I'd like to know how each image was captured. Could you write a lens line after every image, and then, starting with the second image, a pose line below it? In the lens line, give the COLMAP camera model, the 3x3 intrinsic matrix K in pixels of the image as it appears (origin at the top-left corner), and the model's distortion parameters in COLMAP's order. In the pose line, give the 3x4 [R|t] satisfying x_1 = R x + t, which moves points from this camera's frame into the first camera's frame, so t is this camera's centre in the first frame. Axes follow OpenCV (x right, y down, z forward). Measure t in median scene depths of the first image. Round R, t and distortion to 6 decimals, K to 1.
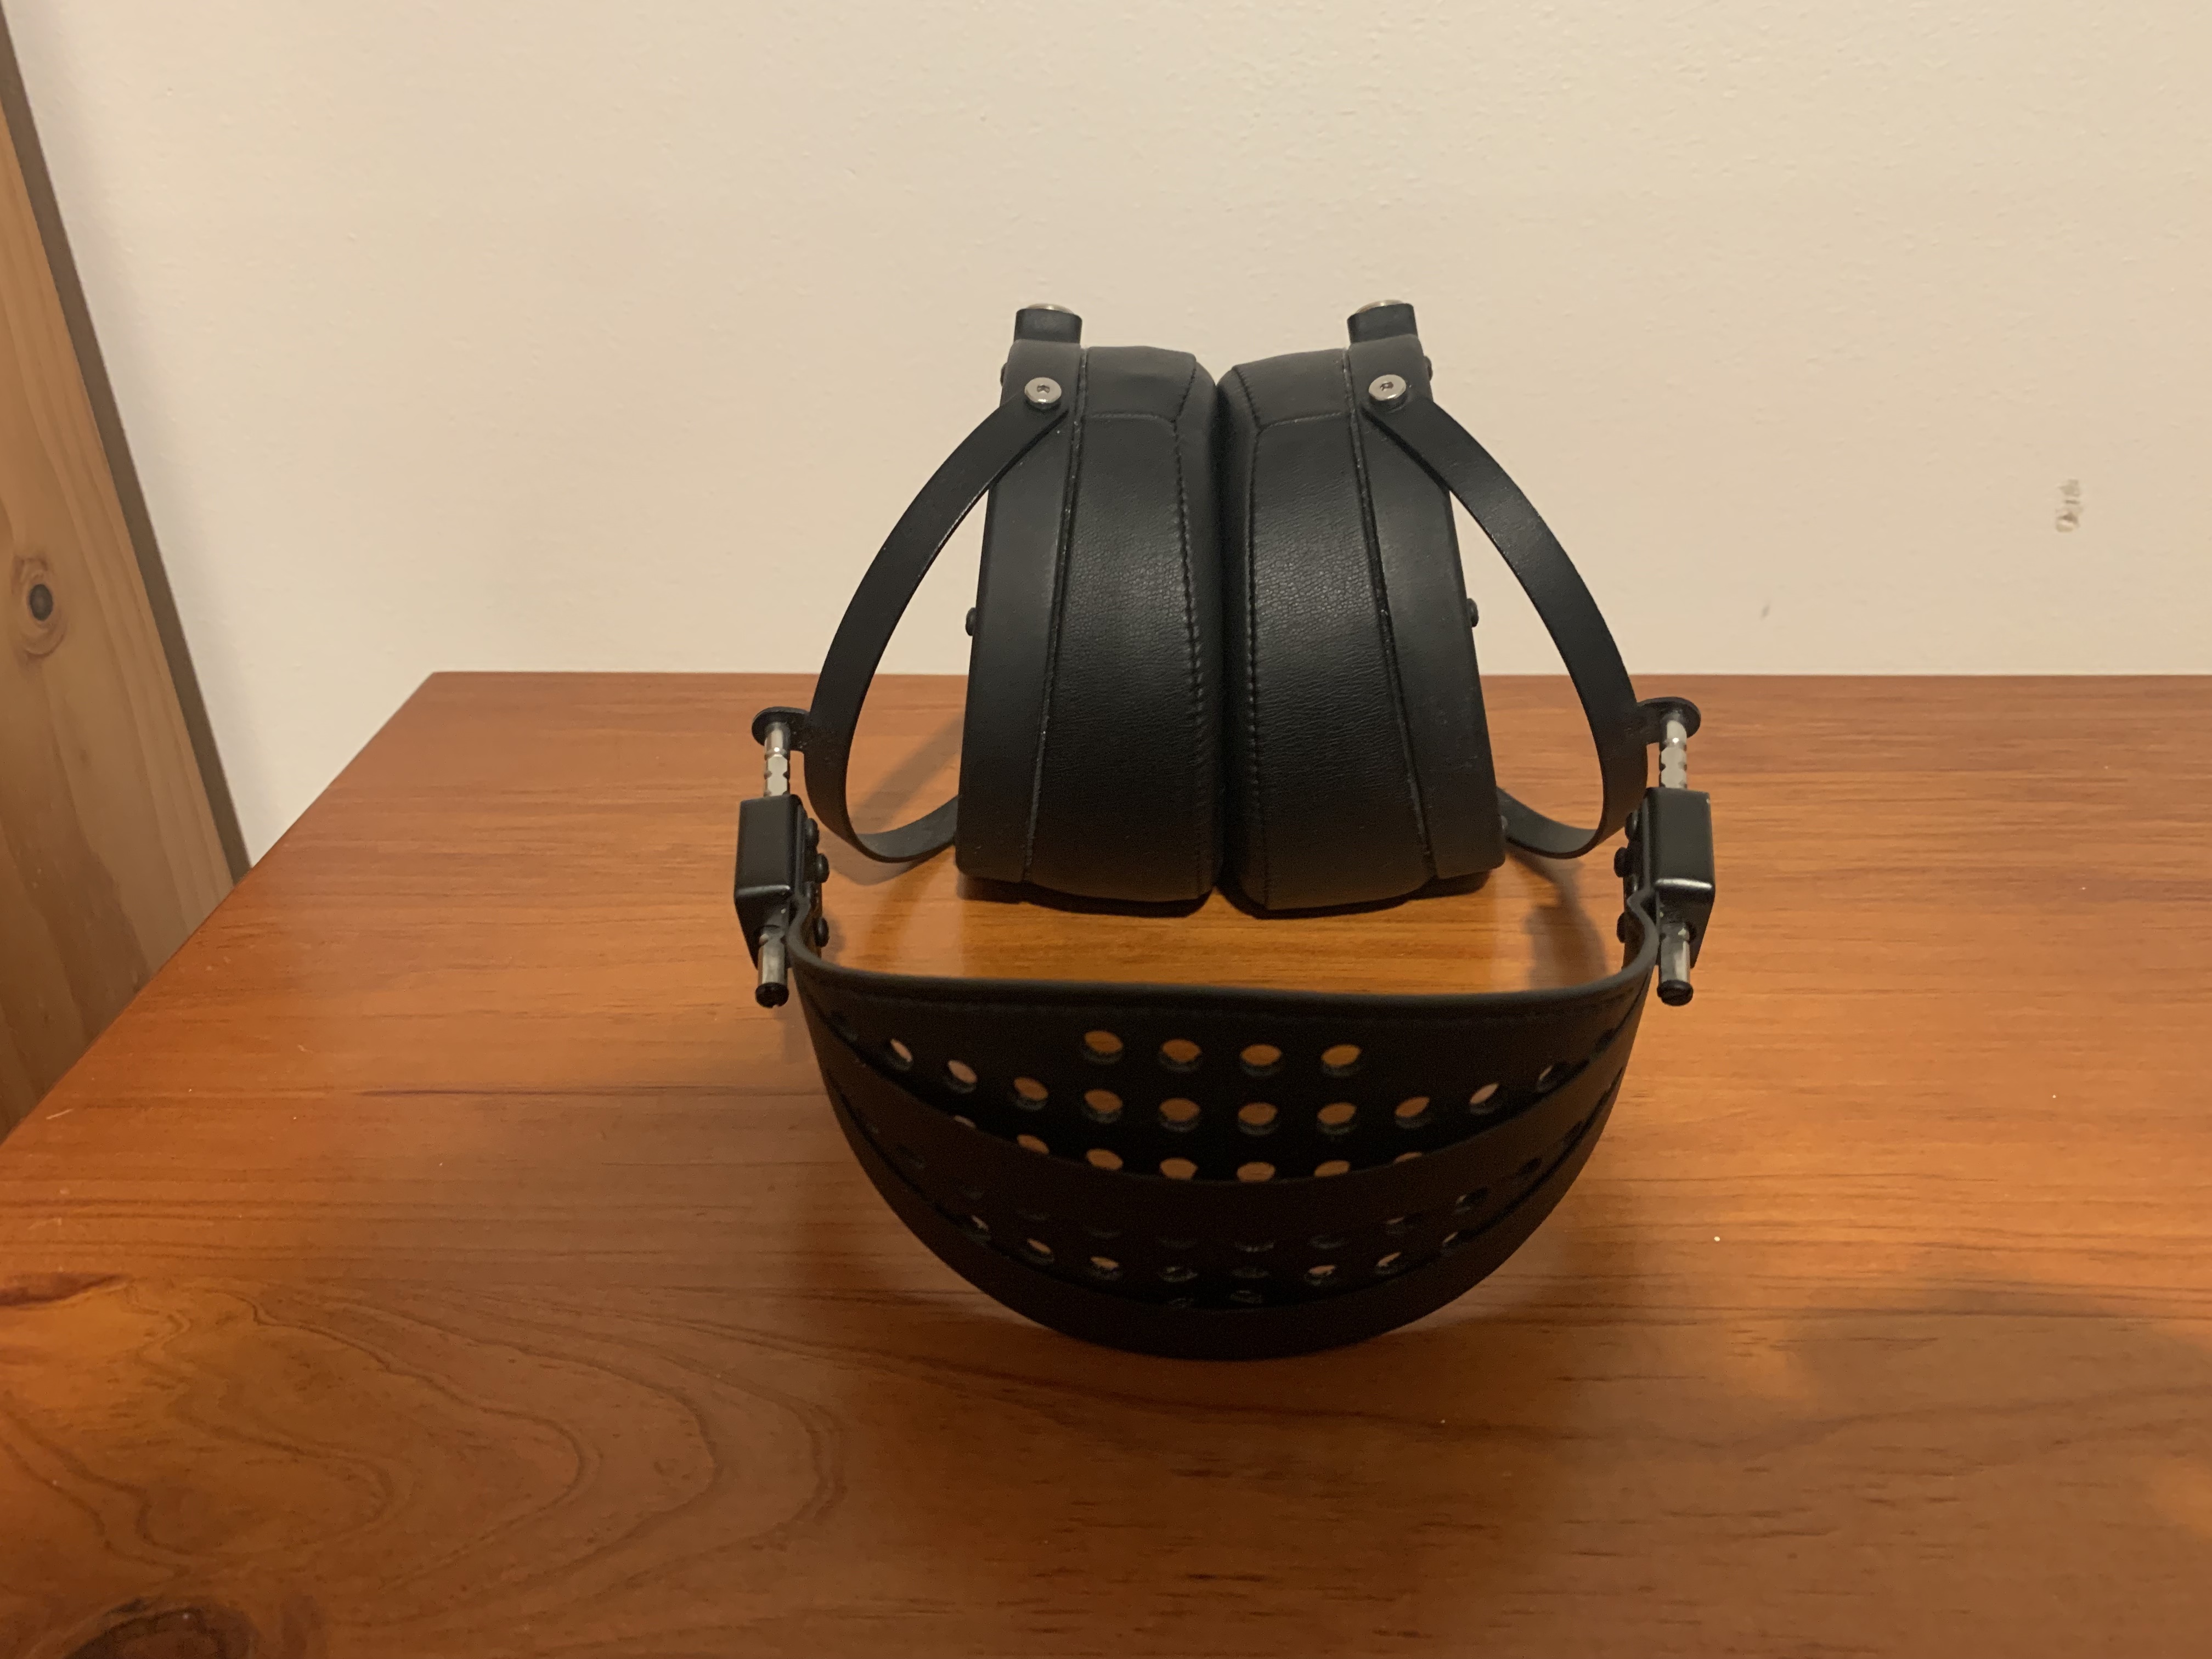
lens RADIAL K [[1829.5, 0, 1106.6], [0, 1829.5, 820.4], [0, 0, 1]] dist [-0.006488, 0.005154]
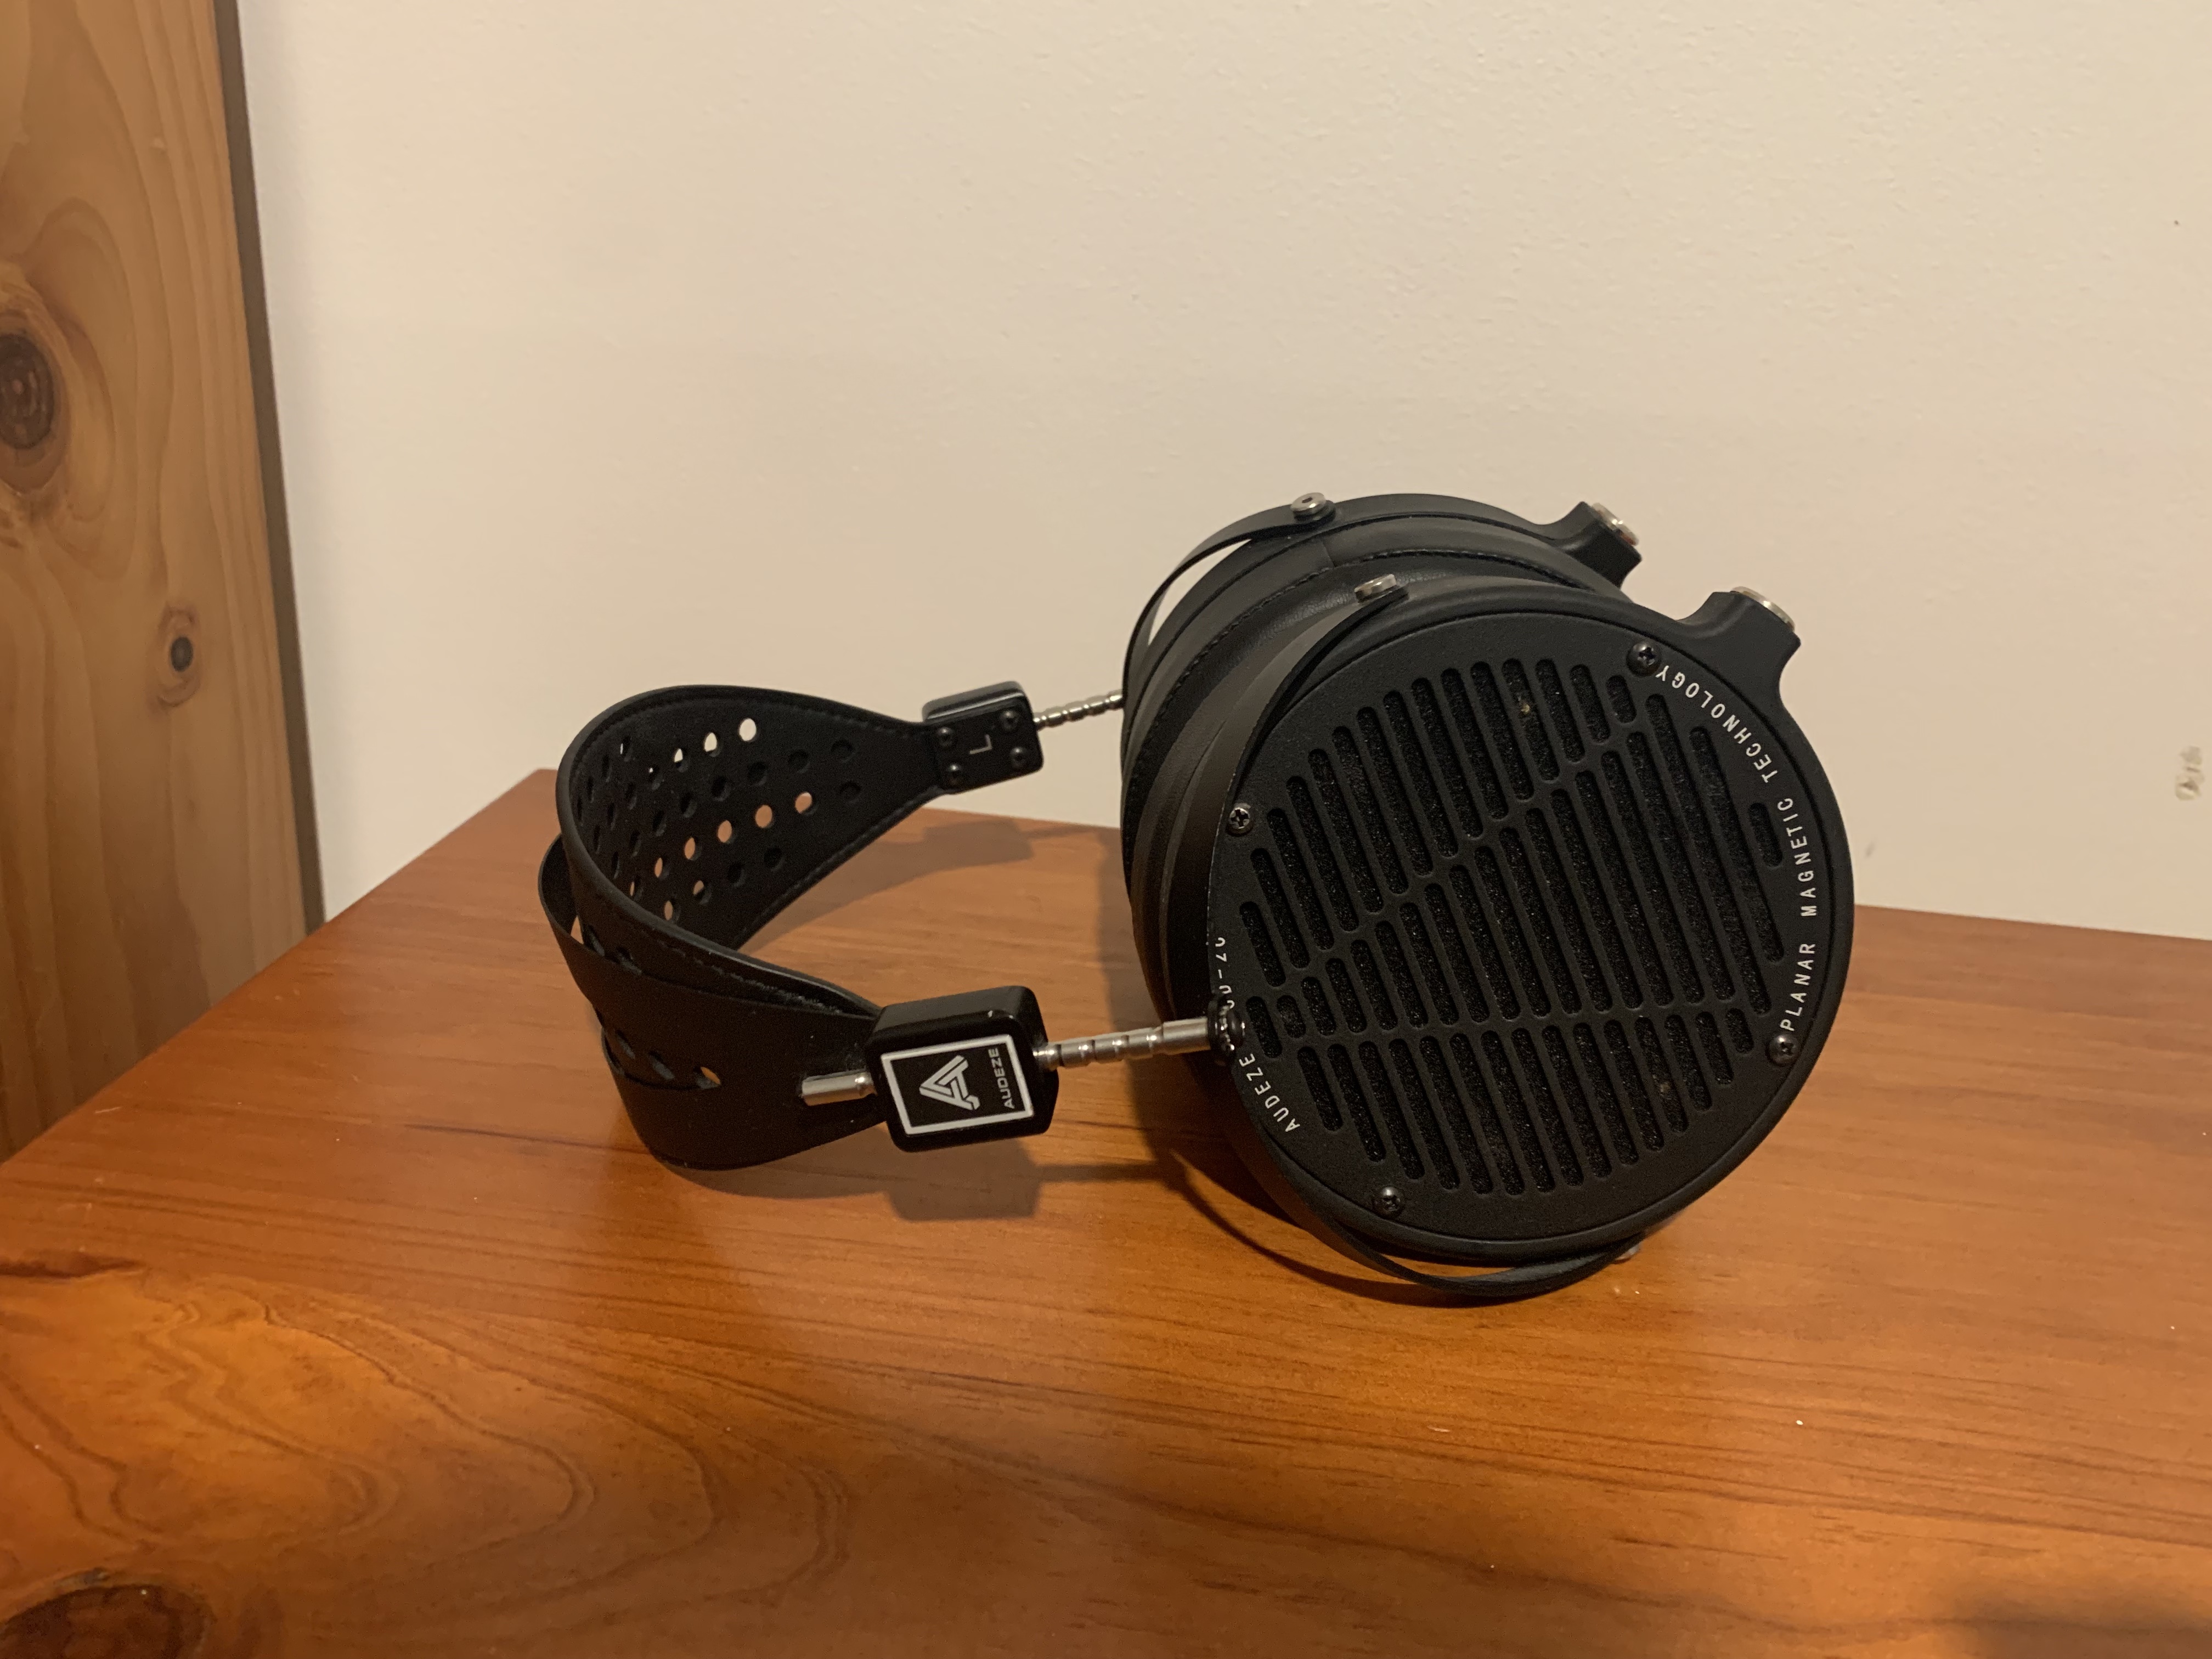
lens RADIAL K [[1829.5, 0, 1095.1], [0, 1829.5, 790.1], [0, 0, 1]] dist [-0.006488, 0.005154]
pose [[0.993160, 0.102518, -0.055882, -0.003901], [-0.110120, 0.981528, -0.156452, 0.095096], [0.038811, 0.161536, 0.986103, 0.015961]]
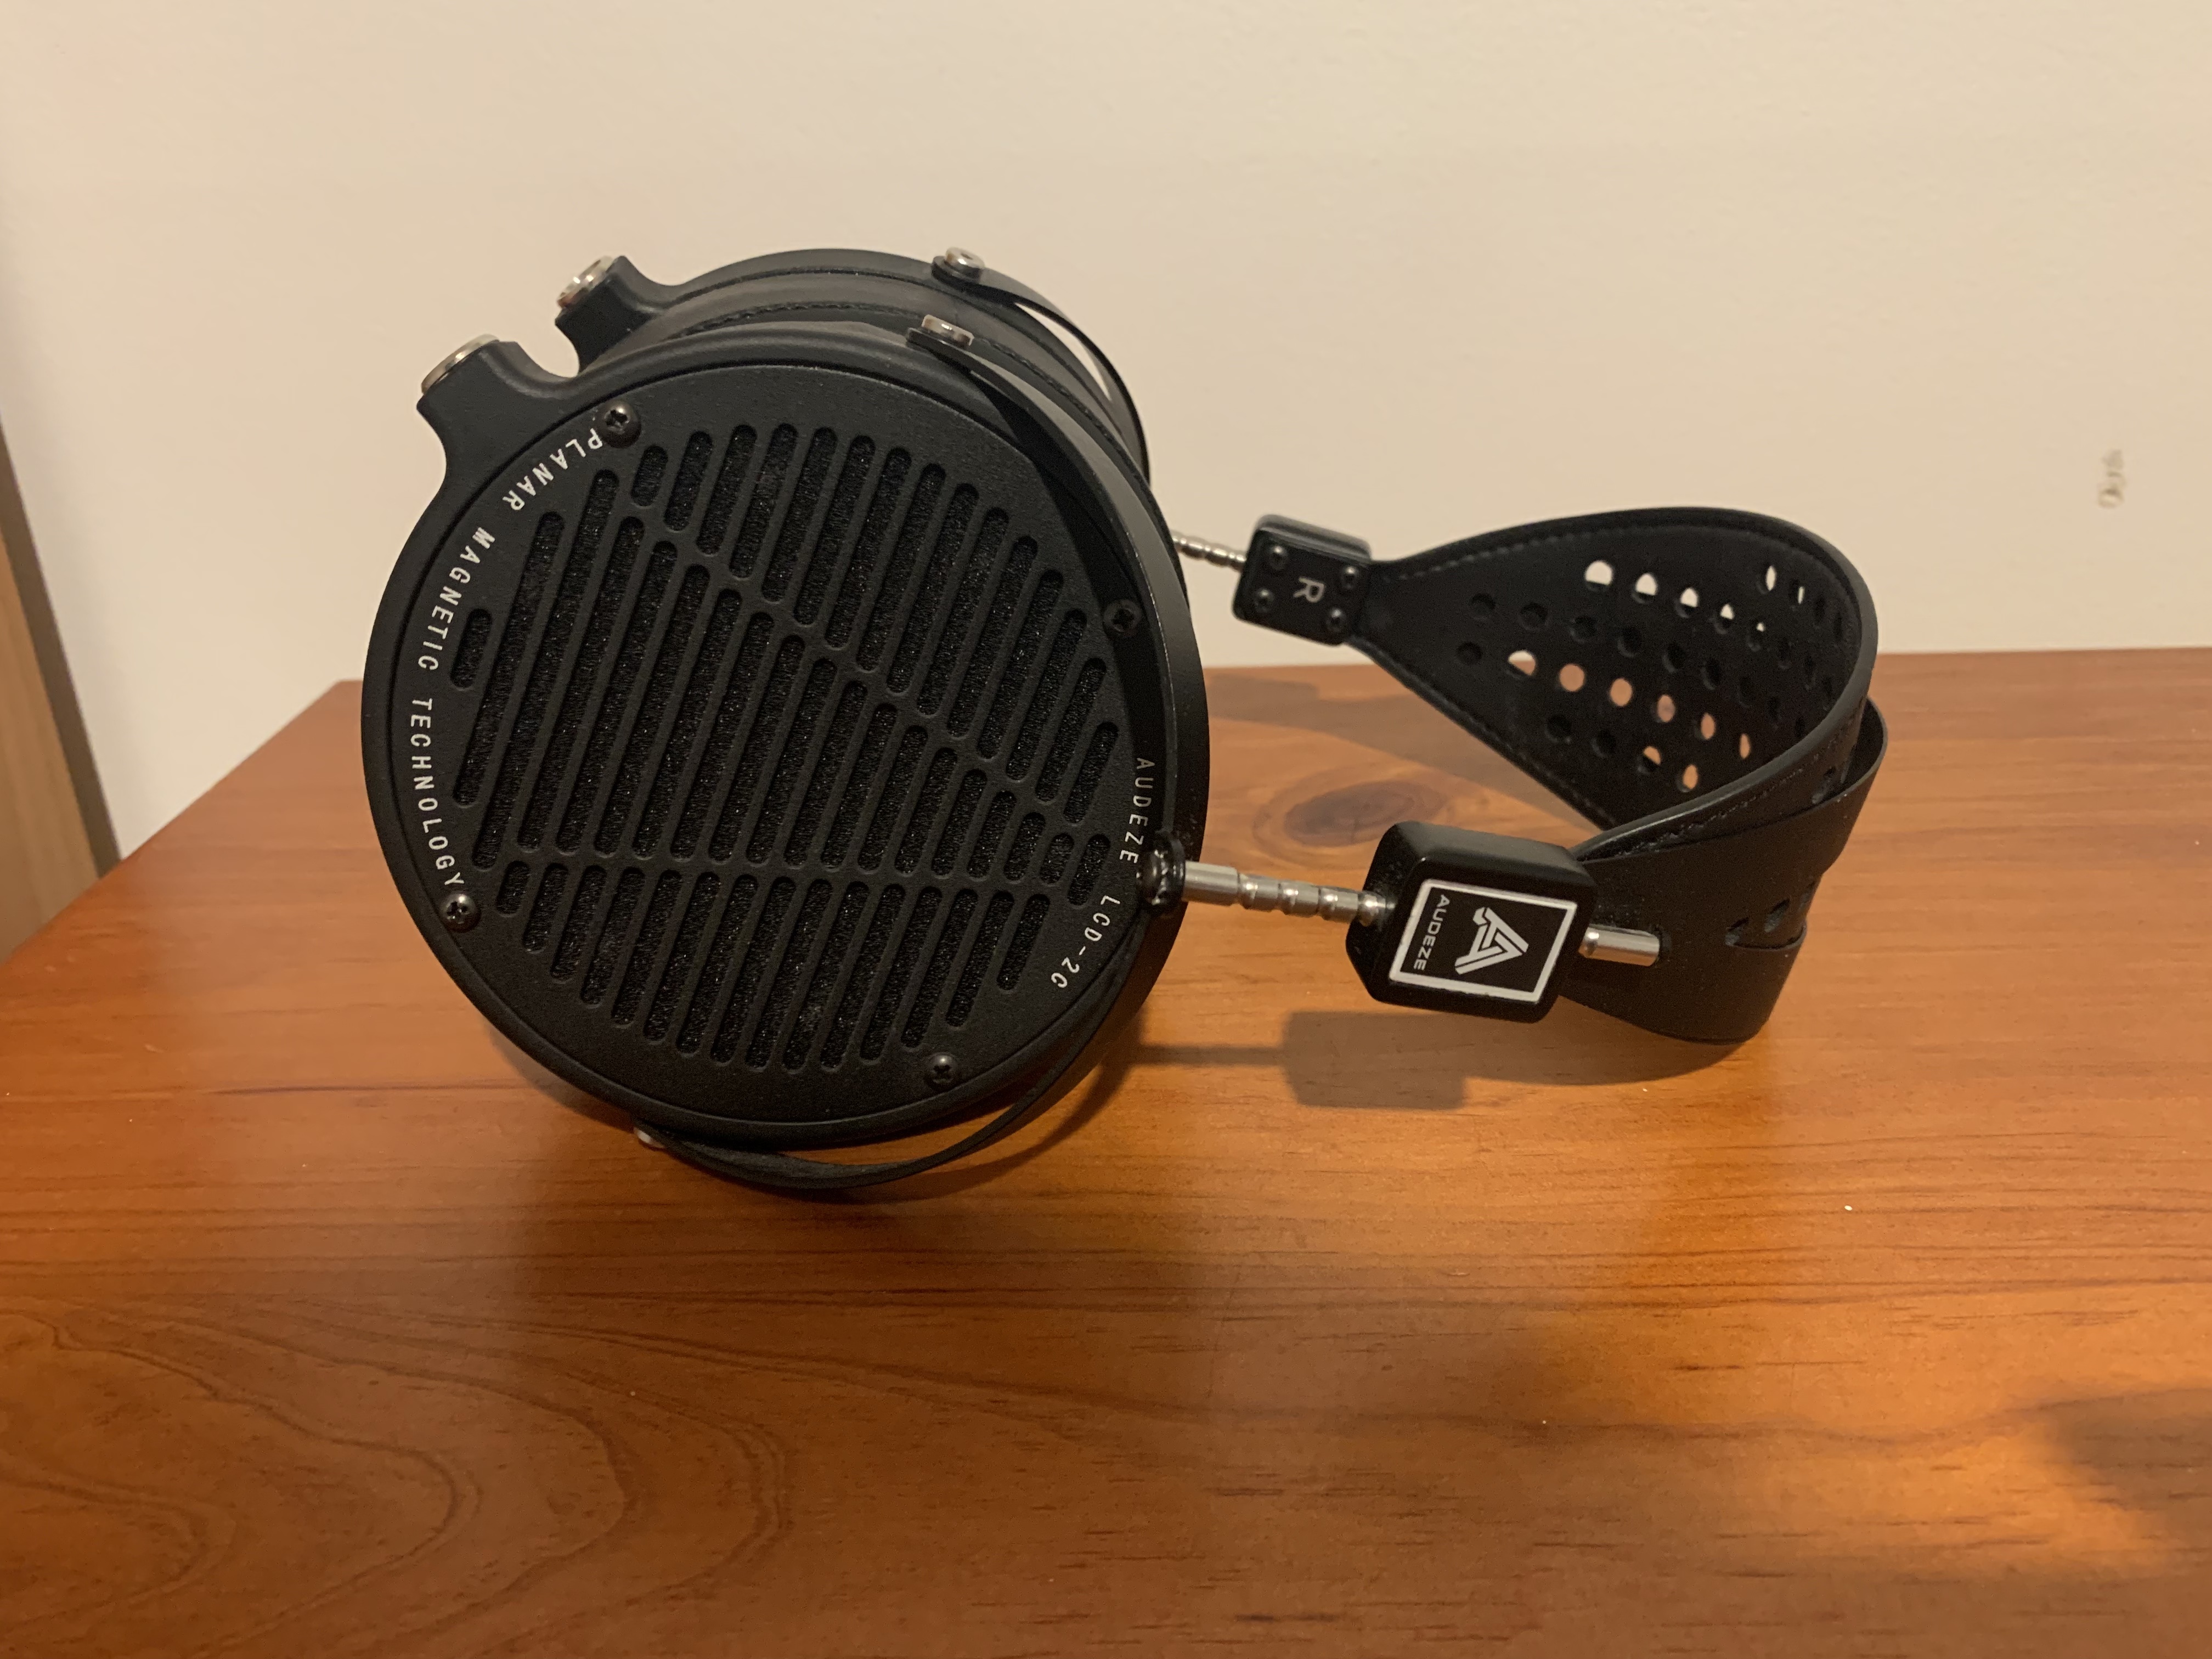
lens RADIAL K [[1829.5, 0, 1102.1], [0, 1829.5, 813.6], [0, 0, 1]] dist [-0.006488, 0.005154]
pose [[0.999622, -0.017724, 0.021020, -0.018108], [0.019369, 0.996538, -0.080848, 0.108257], [-0.019514, 0.081224, 0.996505, 0.162791]]
